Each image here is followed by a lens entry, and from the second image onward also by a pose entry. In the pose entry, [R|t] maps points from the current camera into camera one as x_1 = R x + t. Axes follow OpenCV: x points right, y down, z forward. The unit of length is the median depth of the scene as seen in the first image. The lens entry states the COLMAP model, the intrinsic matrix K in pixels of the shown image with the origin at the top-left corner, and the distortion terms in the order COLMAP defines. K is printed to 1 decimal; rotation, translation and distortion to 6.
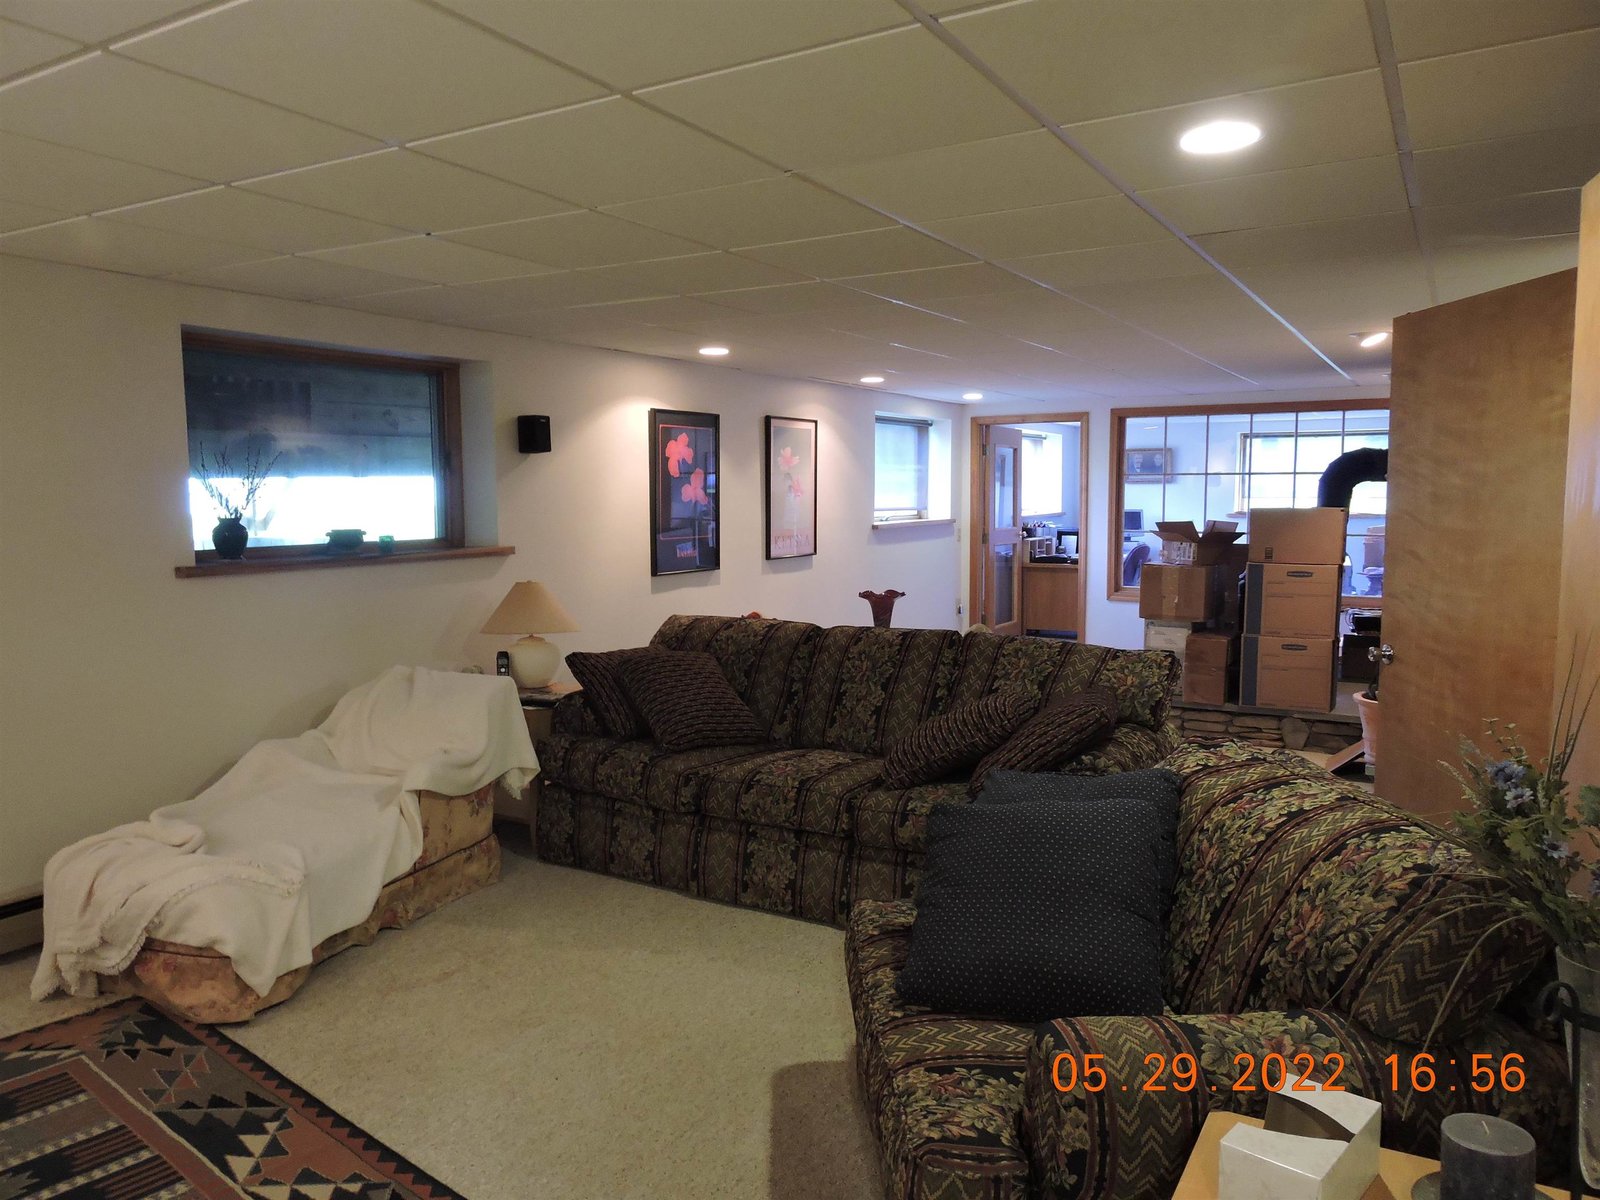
lens RADIAL K [[1136.7, 0, 804.3], [0, 1136.7, 607.3], [0, 0, 1]] dist [0.004943, -0.011518]
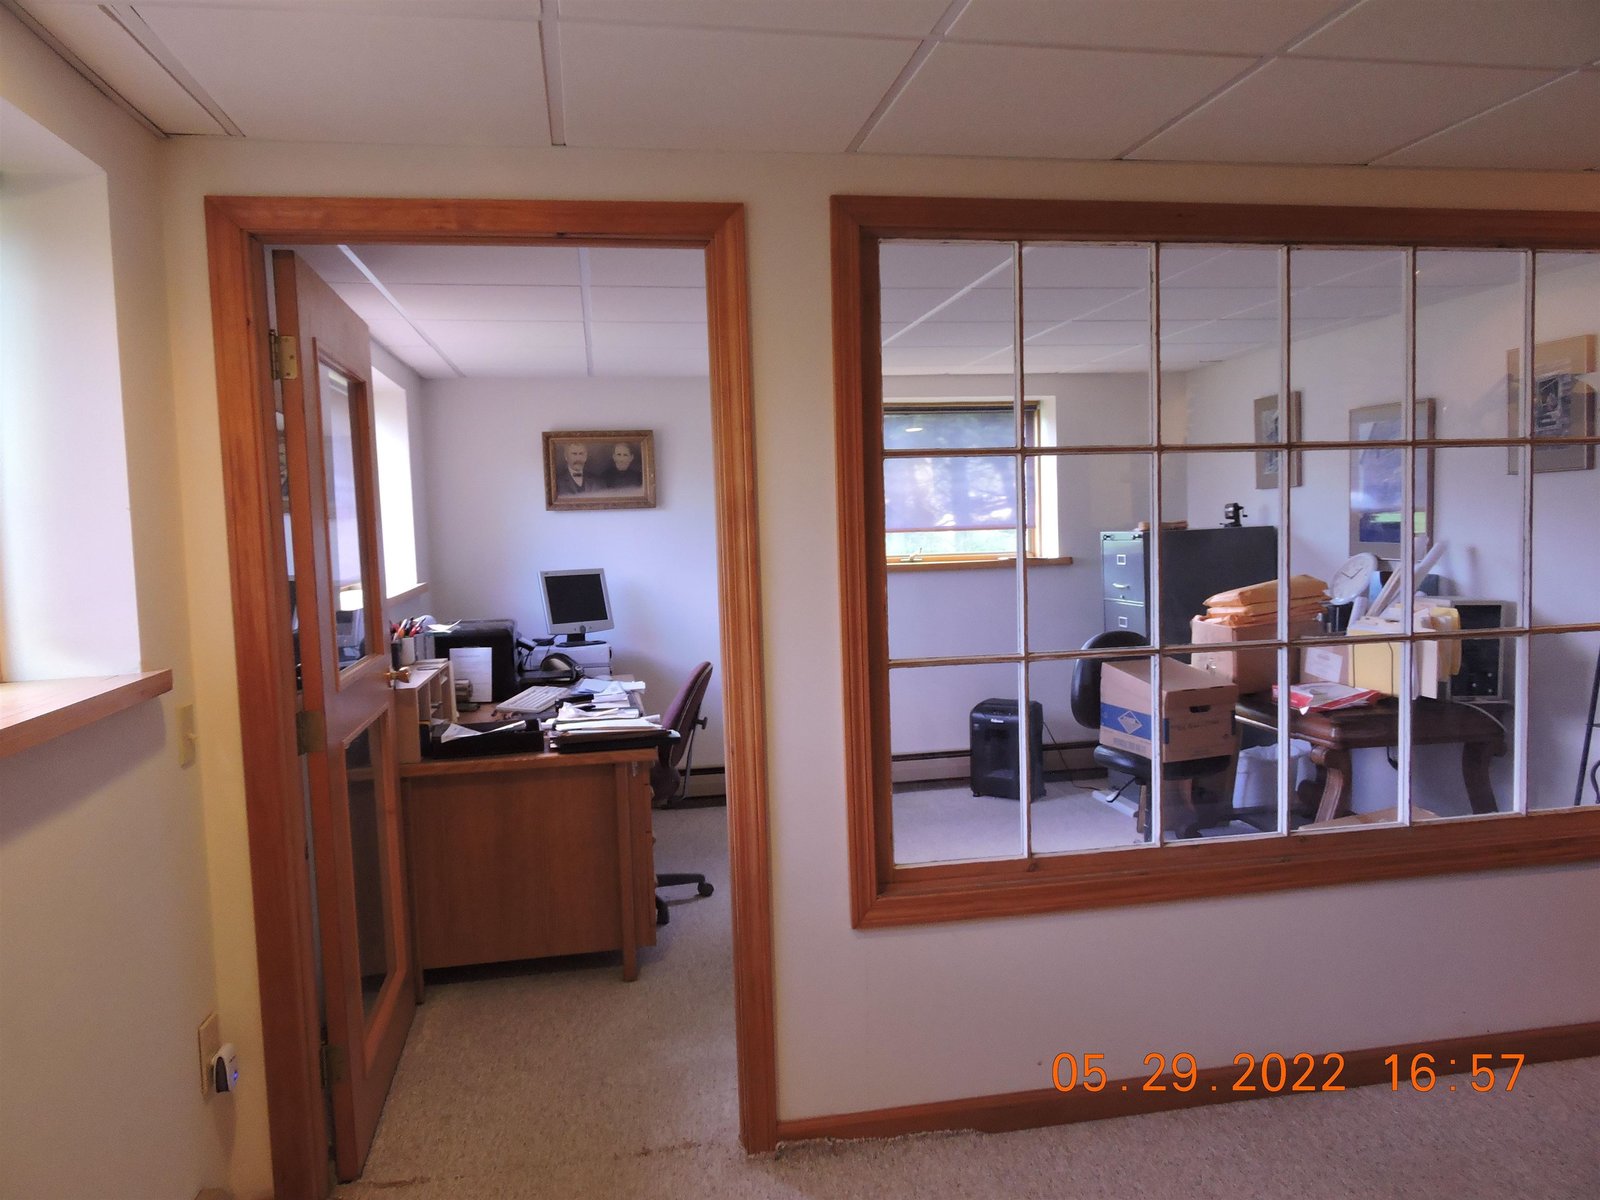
lens RADIAL K [[1136.7, 0, 804.3], [0, 1136.7, 607.3], [0, 0, 1]] dist [0.004943, -0.011518]
pose [[0.762040, -0.064164, 0.644343, 0.088586], [0.086995, 0.996202, -0.003683, -0.077783], [-0.641660, 0.058861, 0.764728, 0.763981]]
